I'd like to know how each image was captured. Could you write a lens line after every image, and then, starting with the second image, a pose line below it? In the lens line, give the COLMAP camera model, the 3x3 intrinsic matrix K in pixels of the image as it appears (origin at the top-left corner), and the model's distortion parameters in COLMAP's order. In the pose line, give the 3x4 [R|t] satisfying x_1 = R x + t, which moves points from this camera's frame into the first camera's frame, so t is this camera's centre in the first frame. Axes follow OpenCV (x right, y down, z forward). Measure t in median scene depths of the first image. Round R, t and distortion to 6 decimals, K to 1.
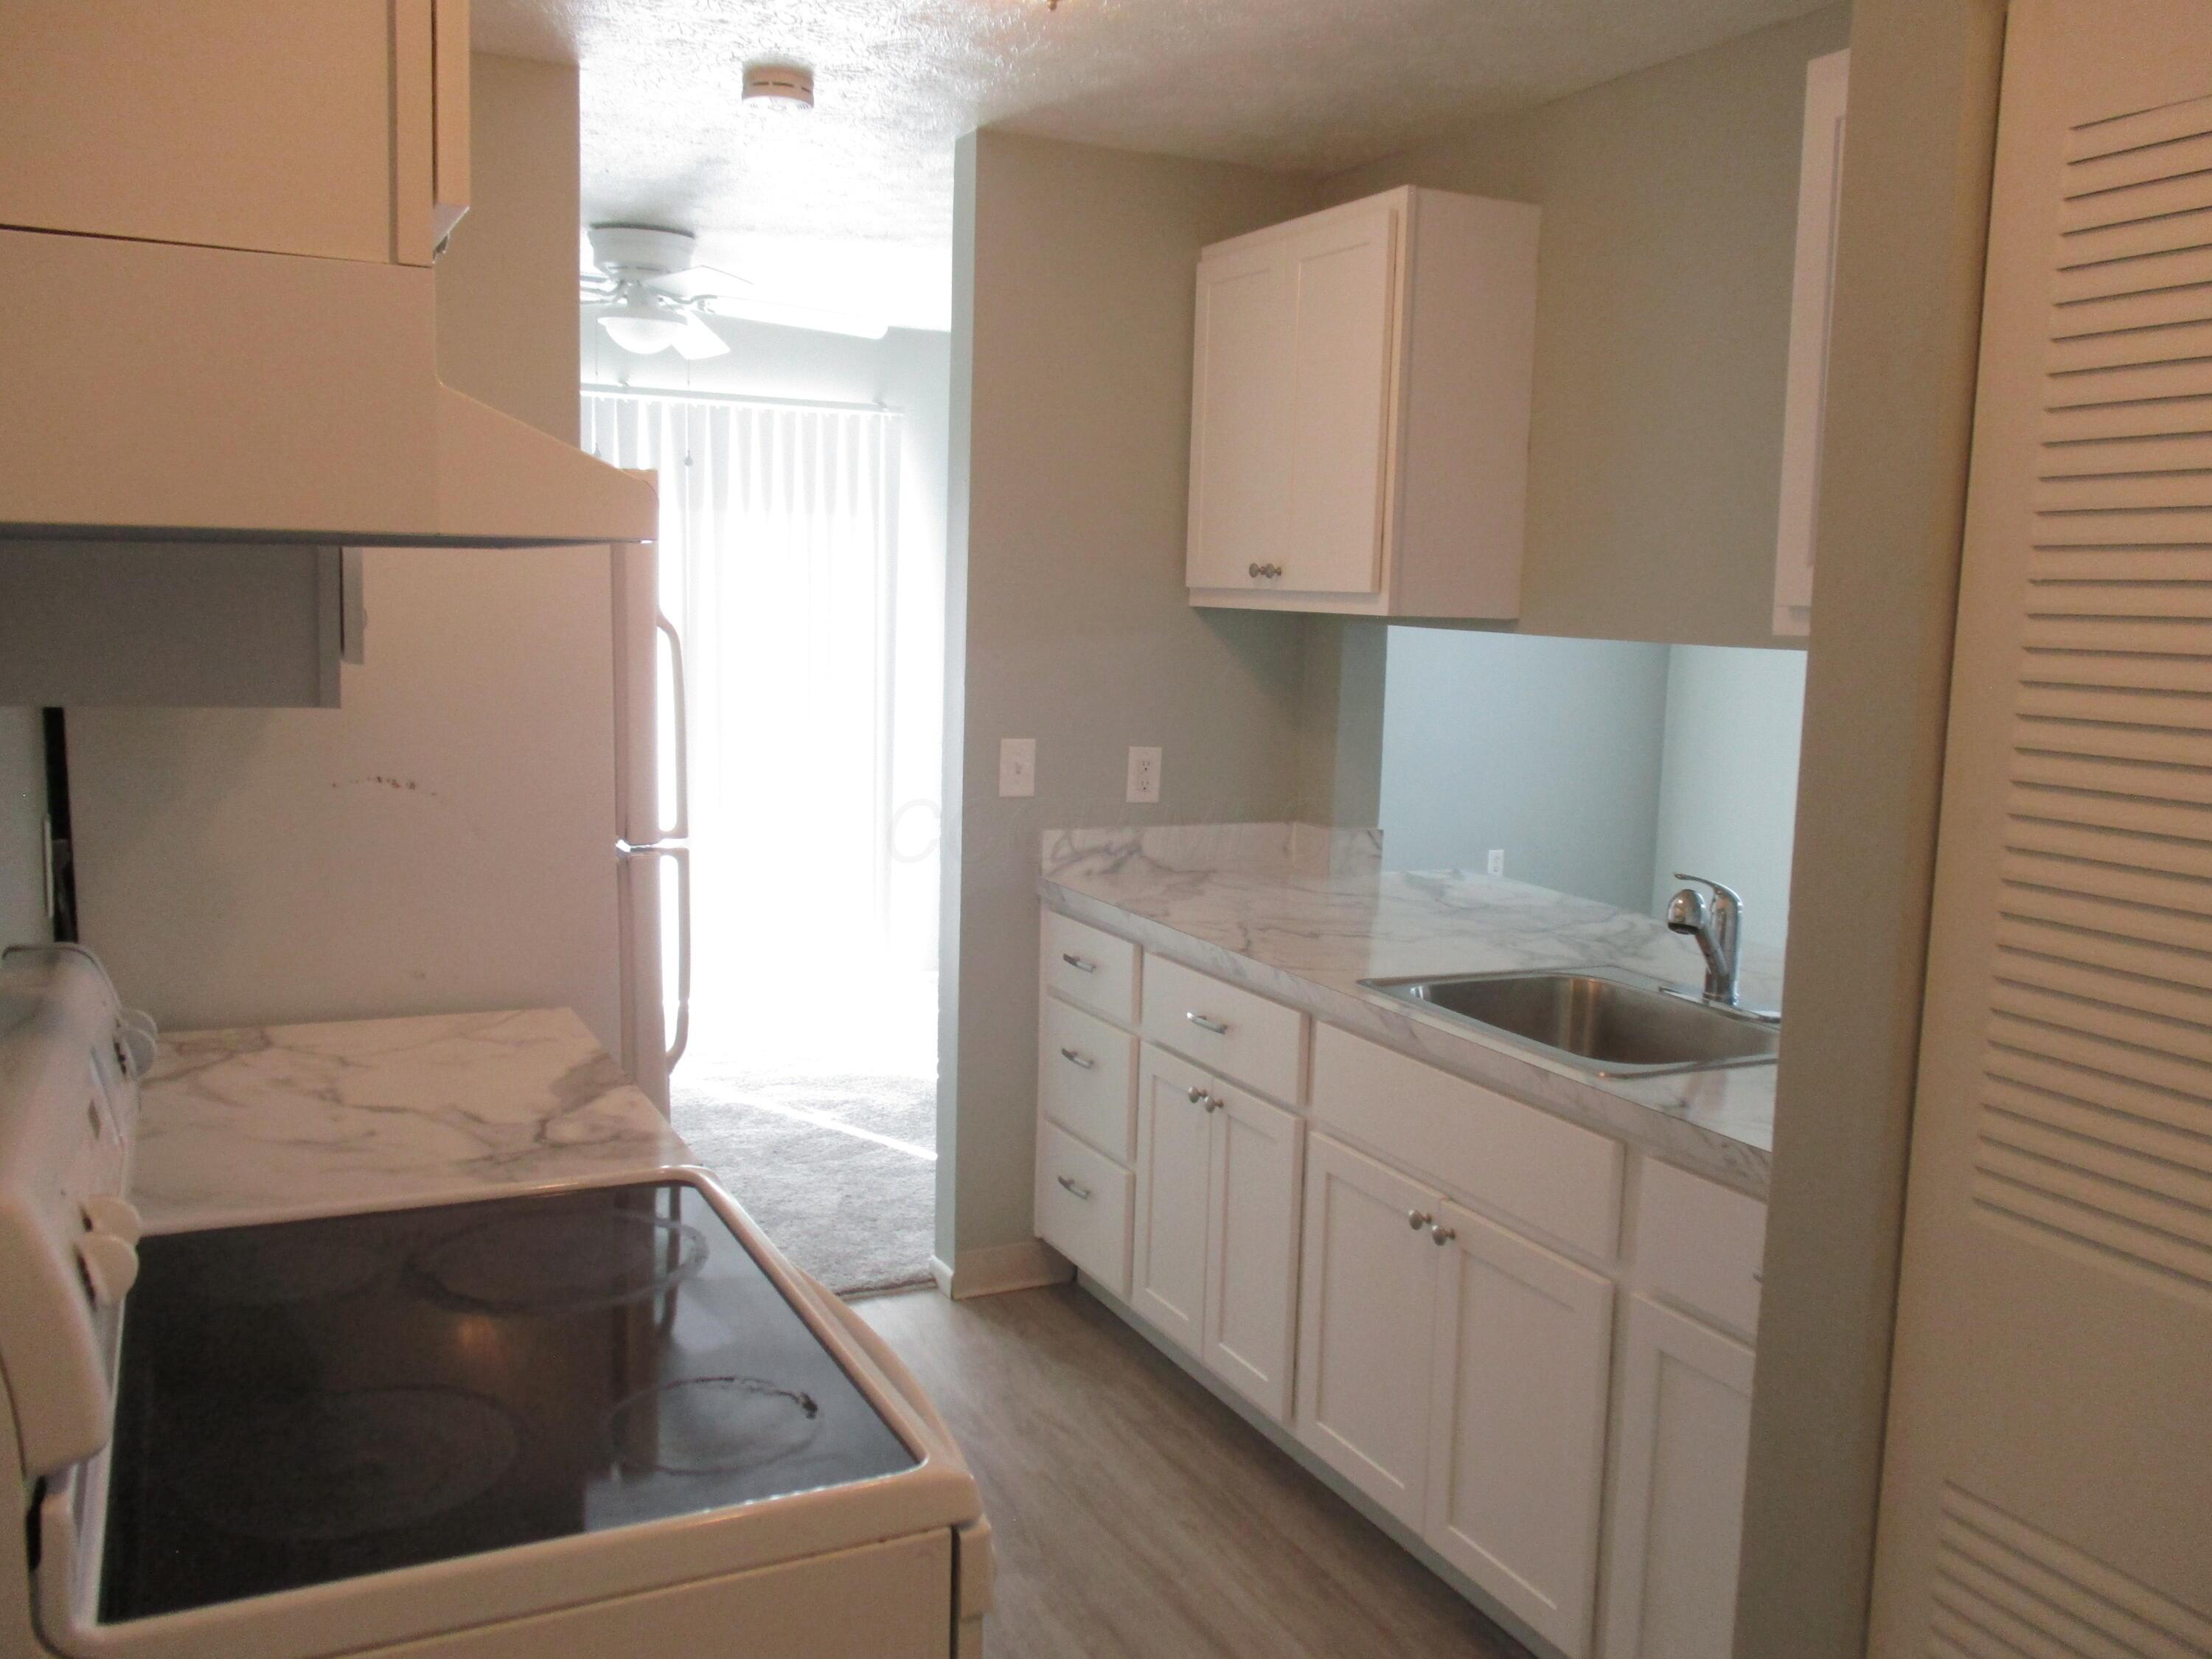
lens RADIAL K [[1860.3, 0, 1119.0], [0, 1860.3, 830.8], [0, 0, 1]] dist [-0.020259, 0.024009]
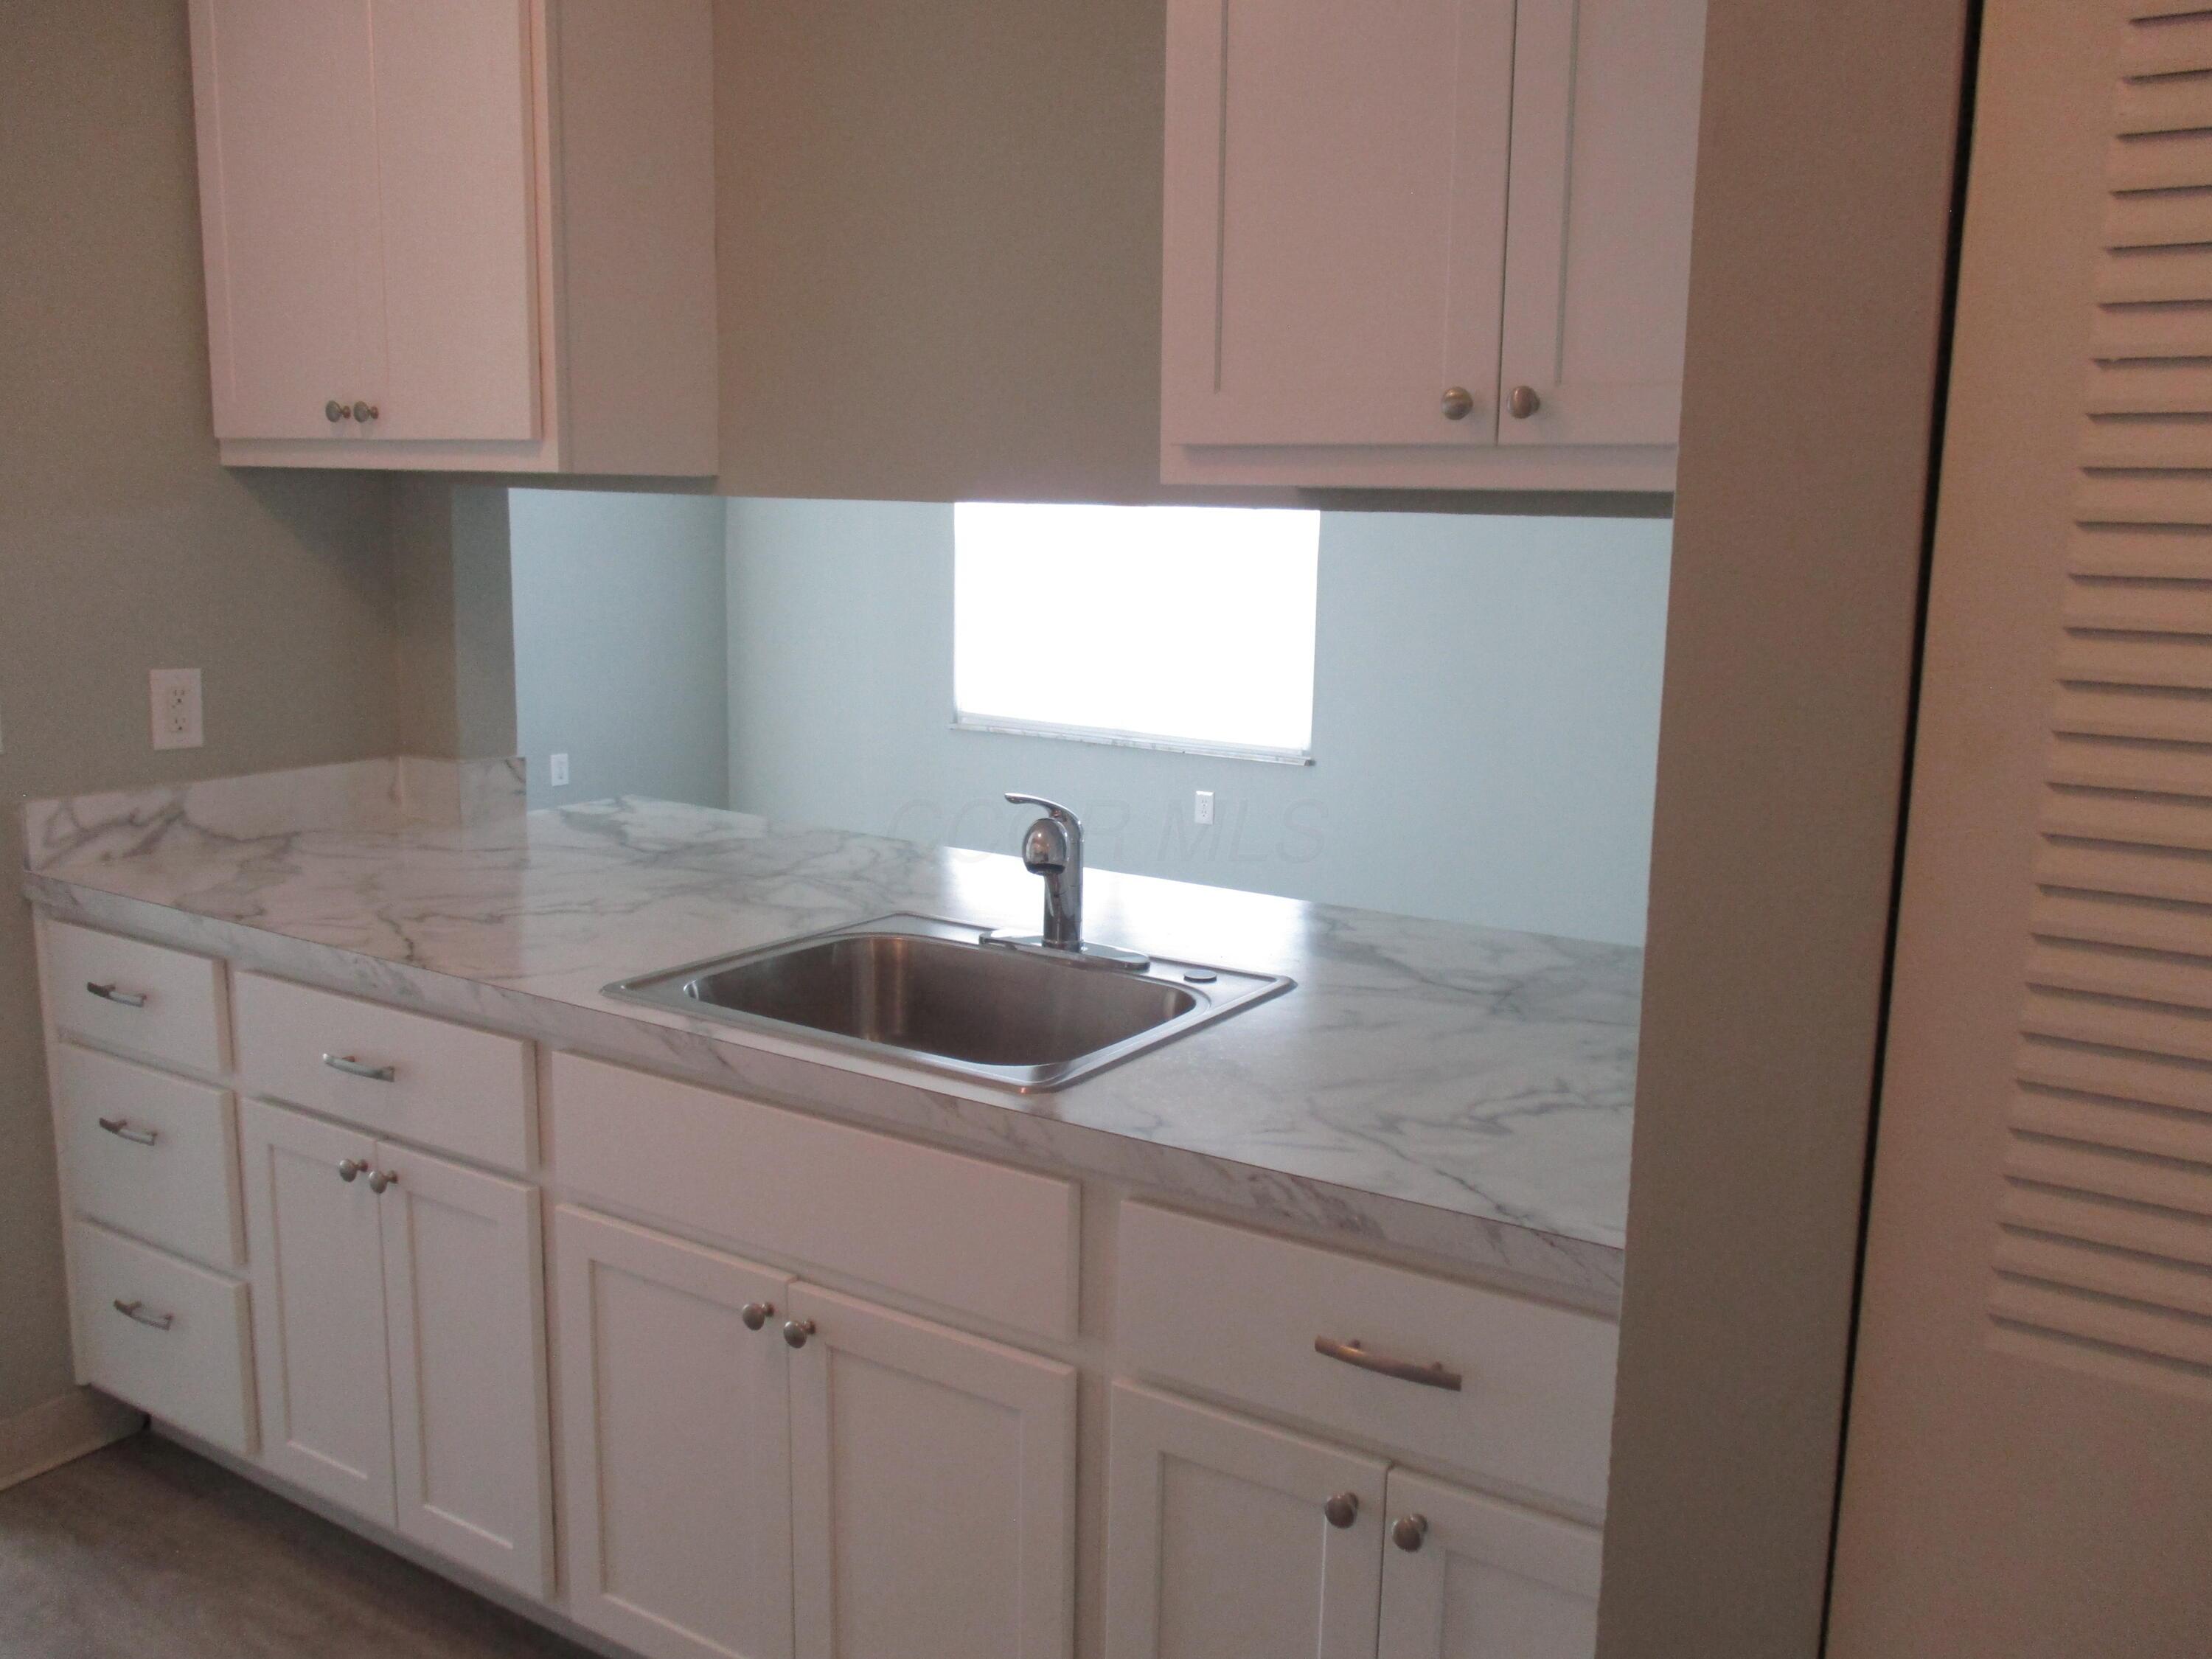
lens RADIAL K [[1860.3, 0, 1119.0], [0, 1860.3, 830.8], [0, 0, 1]] dist [-0.020259, 0.024009]
pose [[0.854393, -0.104167, 0.509080, -0.048794], [0.070797, 0.993901, 0.084551, -0.020436], [-0.514783, -0.036198, 0.856556, 0.241538]]
